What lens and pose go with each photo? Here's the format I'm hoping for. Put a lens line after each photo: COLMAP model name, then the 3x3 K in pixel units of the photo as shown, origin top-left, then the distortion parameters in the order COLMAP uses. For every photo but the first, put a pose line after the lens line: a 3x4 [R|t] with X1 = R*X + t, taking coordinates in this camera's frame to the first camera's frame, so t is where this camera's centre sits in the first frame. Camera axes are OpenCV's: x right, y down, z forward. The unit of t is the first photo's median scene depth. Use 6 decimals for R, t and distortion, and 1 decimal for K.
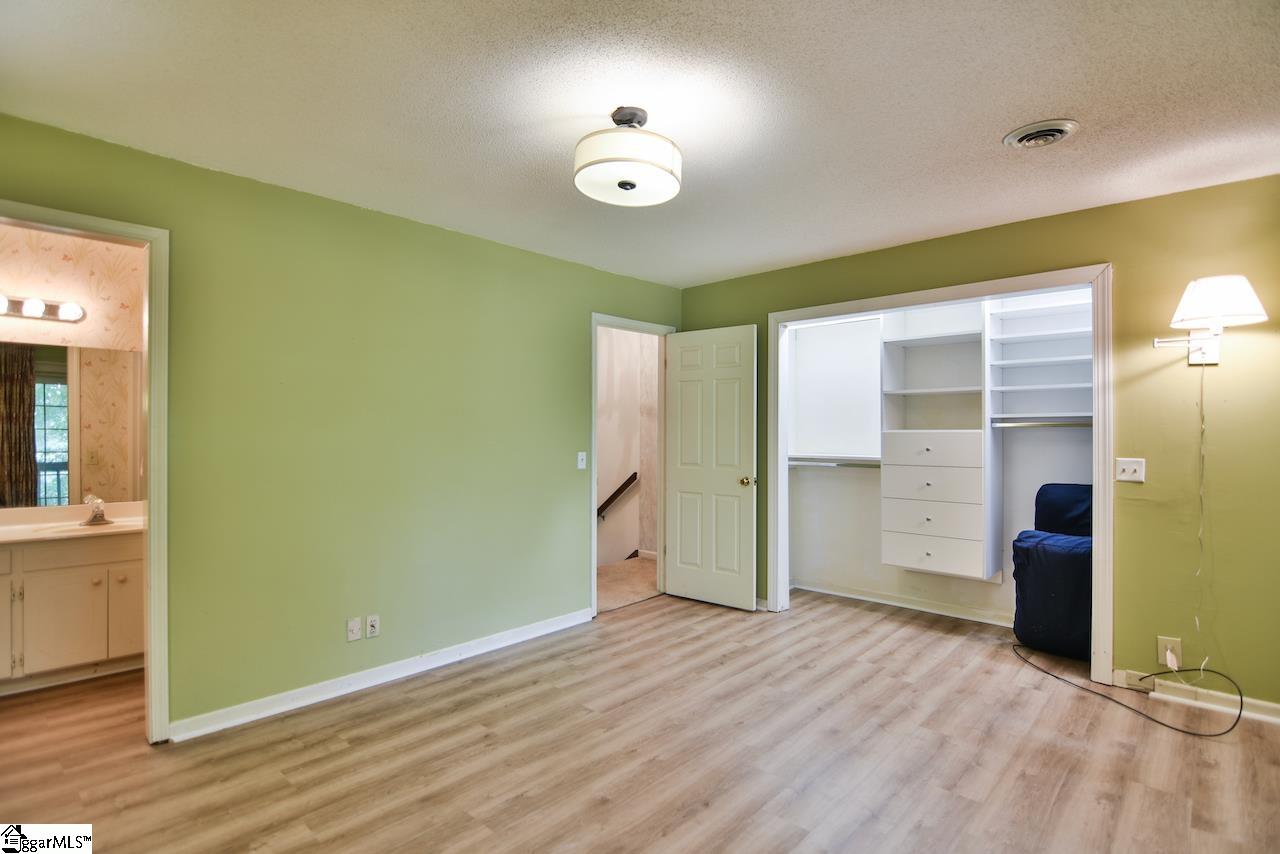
lens RADIAL K [[619.2, 0, 641.7], [0, 619.2, 427.8], [0, 0, 1]] dist [-0.004626, -0.011605]
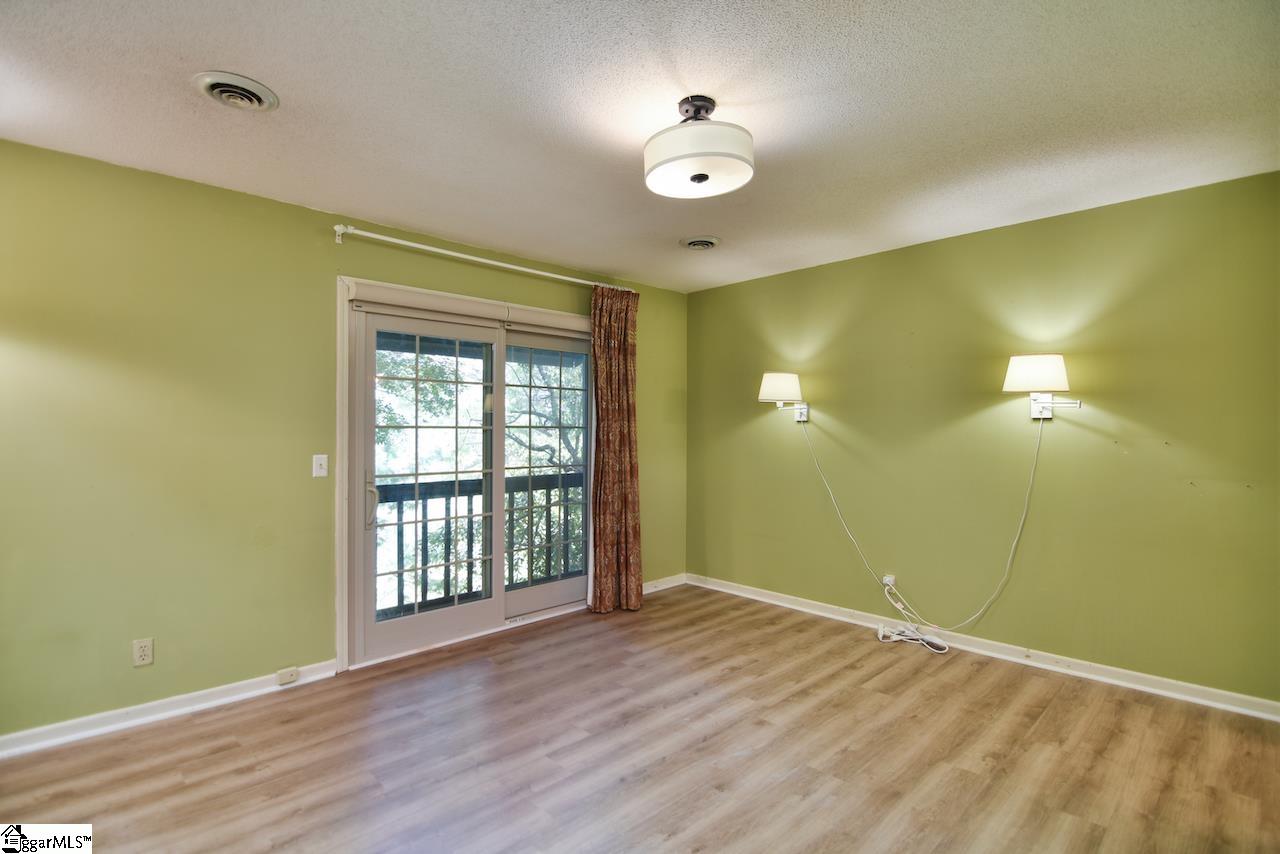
lens RADIAL K [[619.2, 0, 641.7], [0, 619.2, 427.8], [0, 0, 1]] dist [-0.004626, -0.011605]
pose [[-0.998805, -0.003227, 0.048765, 0.020855], [-0.003601, 0.999965, -0.007592, 0.008932], [-0.048739, -0.007758, -0.998781, 1.973910]]
